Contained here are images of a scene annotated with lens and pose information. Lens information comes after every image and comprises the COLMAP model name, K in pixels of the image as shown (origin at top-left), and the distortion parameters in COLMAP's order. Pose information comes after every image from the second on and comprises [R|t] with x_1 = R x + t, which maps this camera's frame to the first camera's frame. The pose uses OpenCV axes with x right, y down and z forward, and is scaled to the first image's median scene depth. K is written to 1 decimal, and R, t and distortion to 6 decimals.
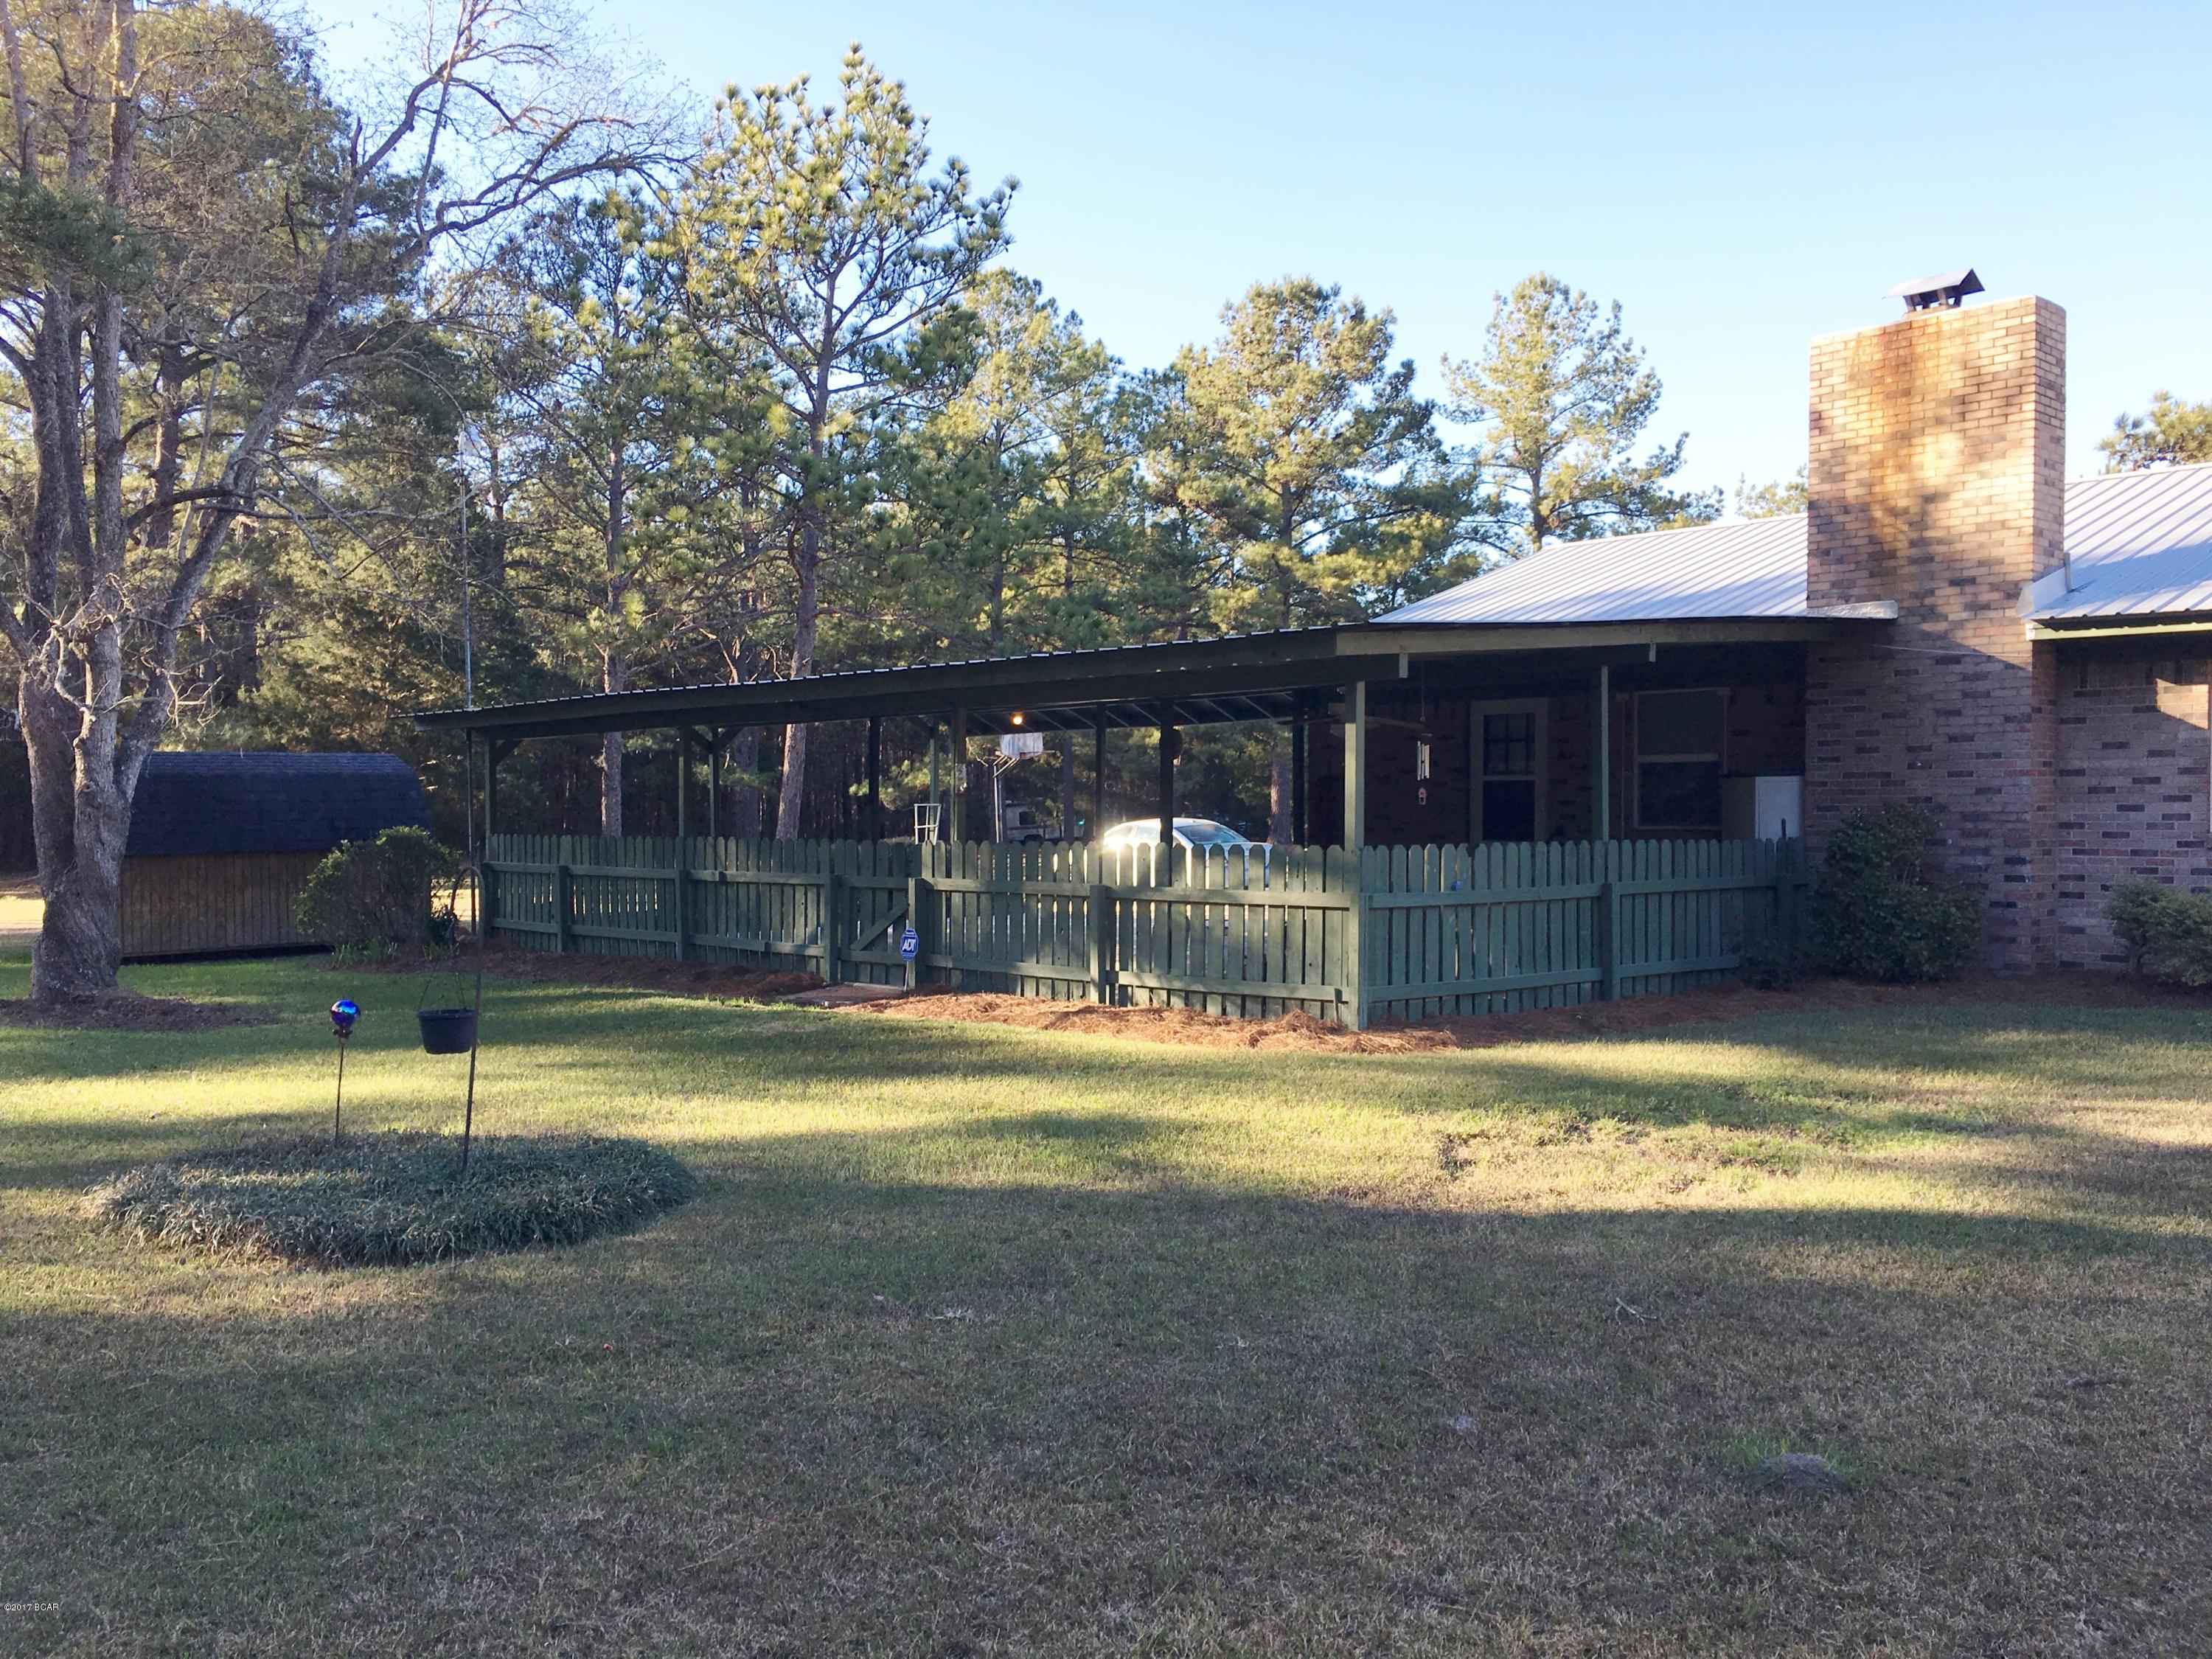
lens RADIAL K [[1879.6, 0, 1100.5], [0, 1879.6, 832.9], [0, 0, 1]] dist [0.086608, -0.119015]
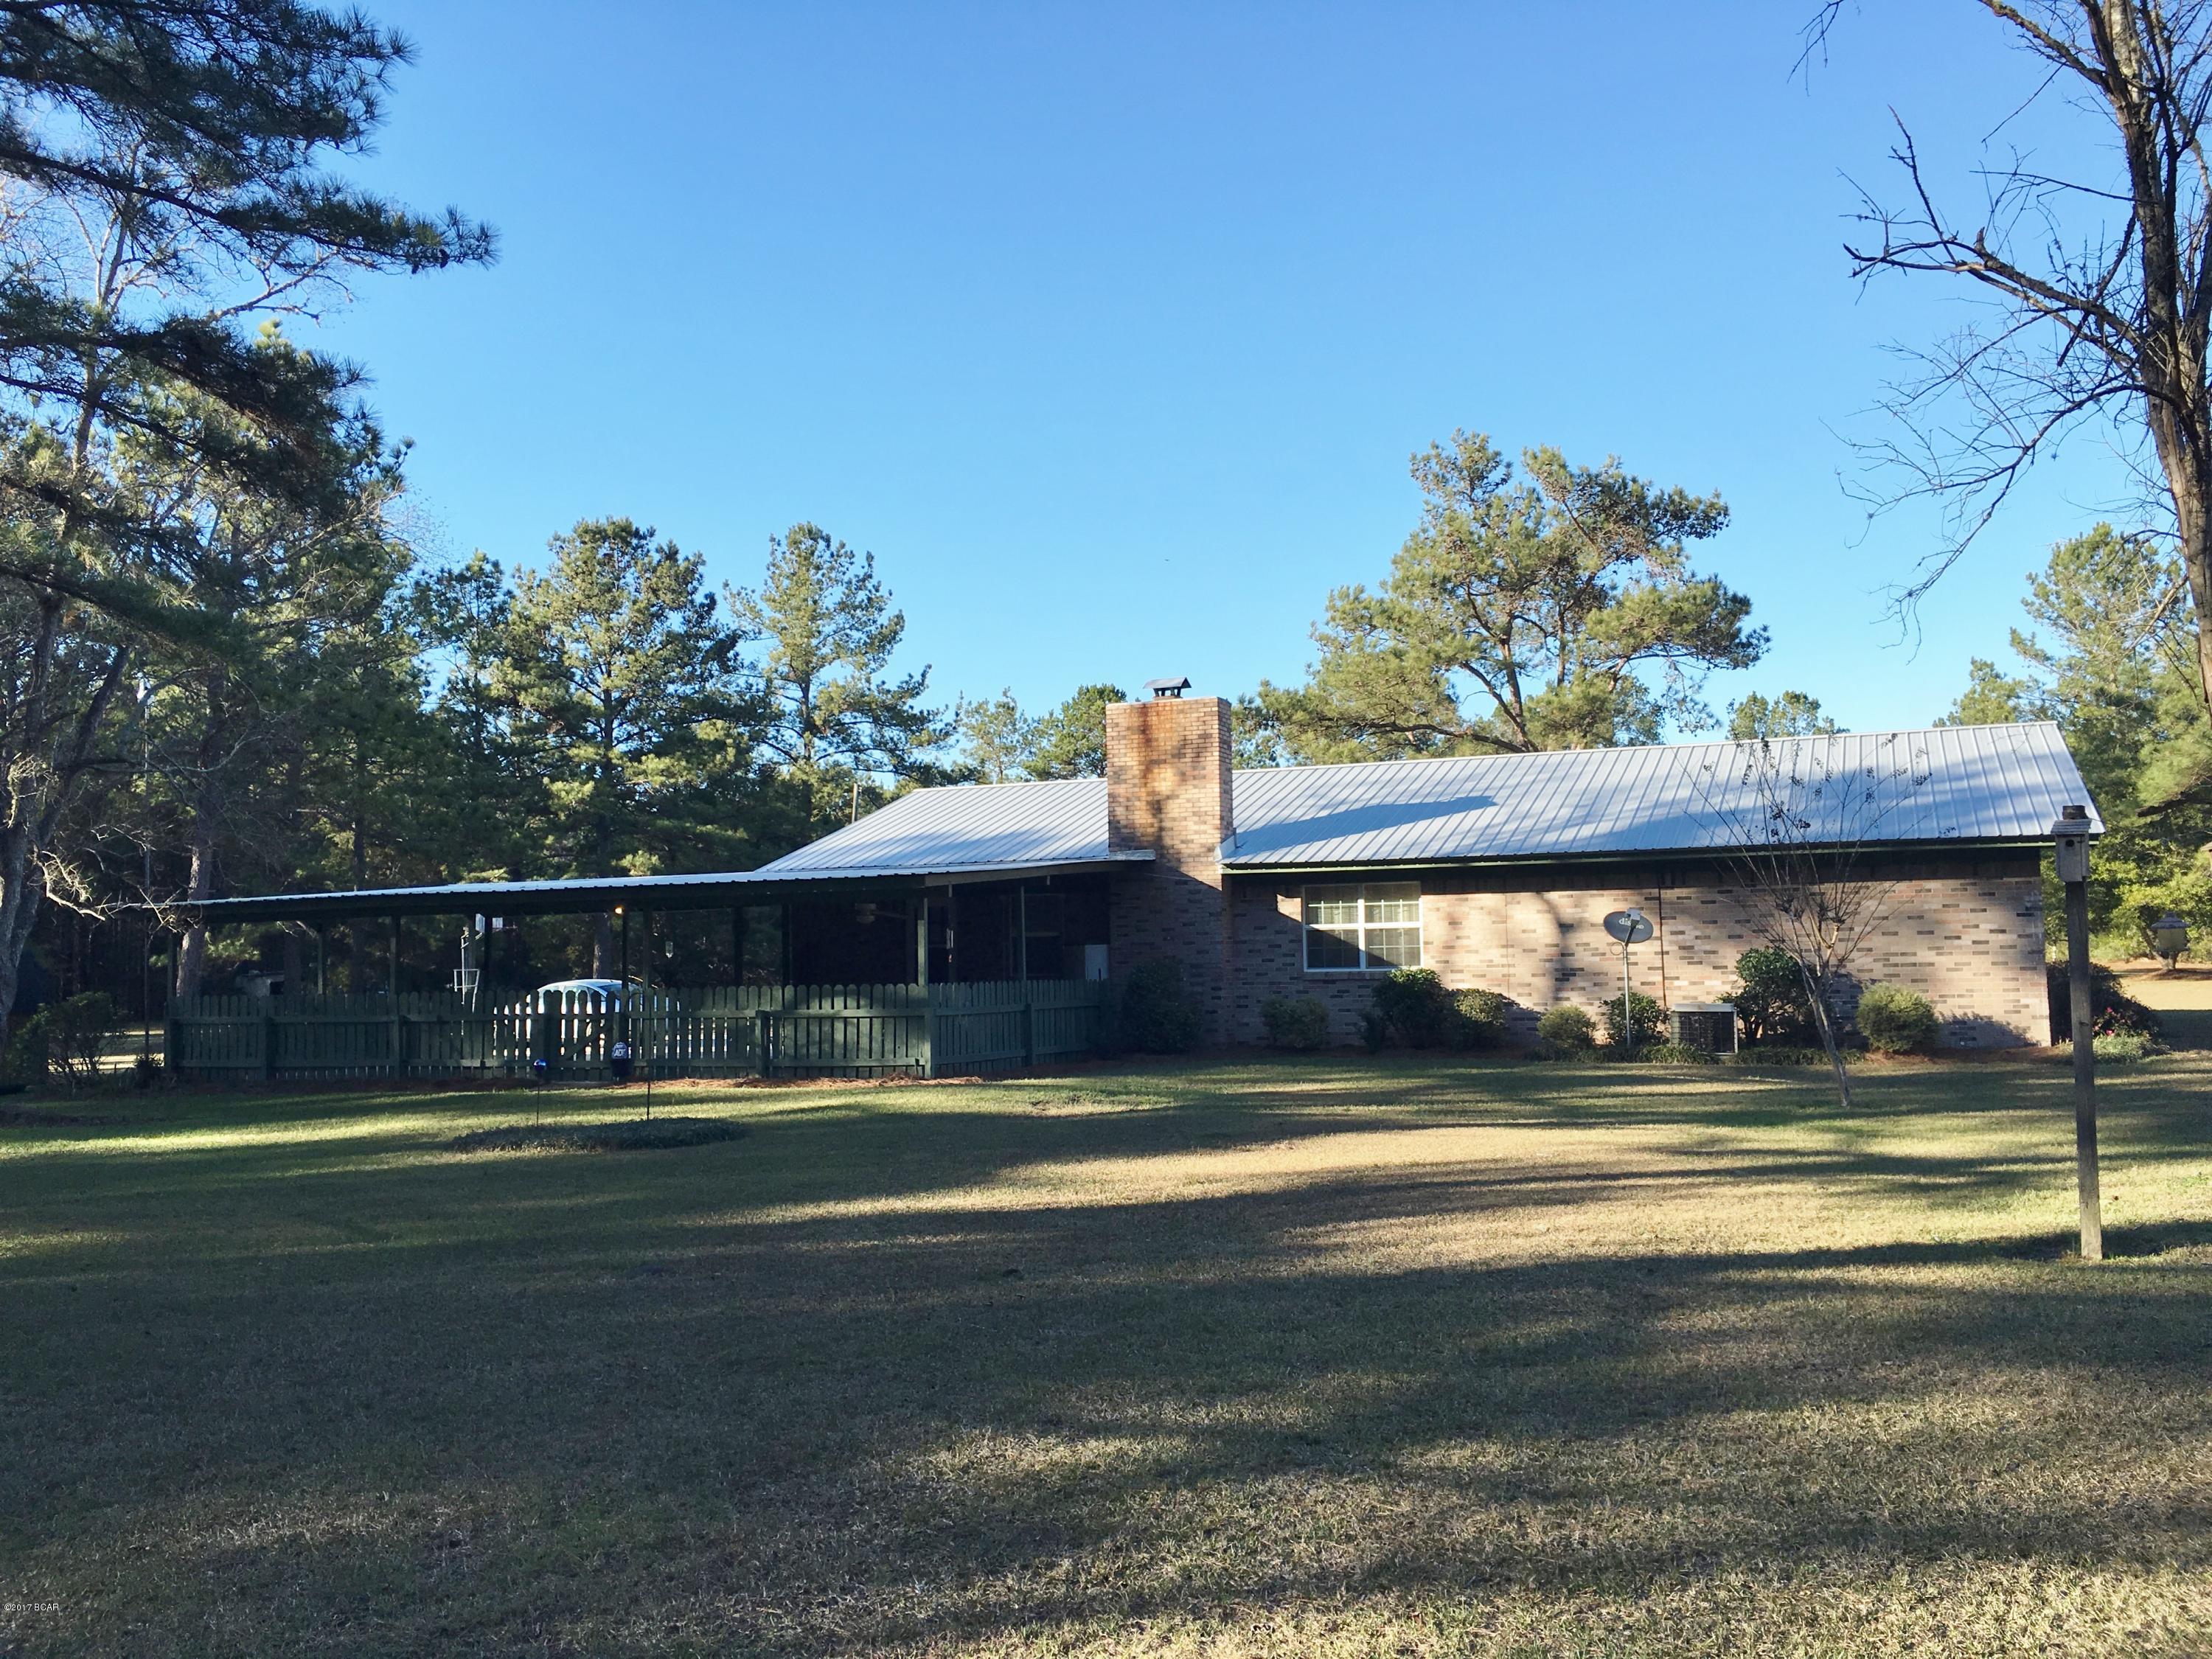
lens RADIAL K [[1879.6, 0, 1100.5], [0, 1879.6, 832.9], [0, 0, 1]] dist [0.086608, -0.119015]
pose [[0.912502, 0.016966, 0.408720, -0.097954], [0.018926, 0.996319, -0.083610, 0.003532], [-0.408634, 0.084029, 0.908822, -0.166820]]
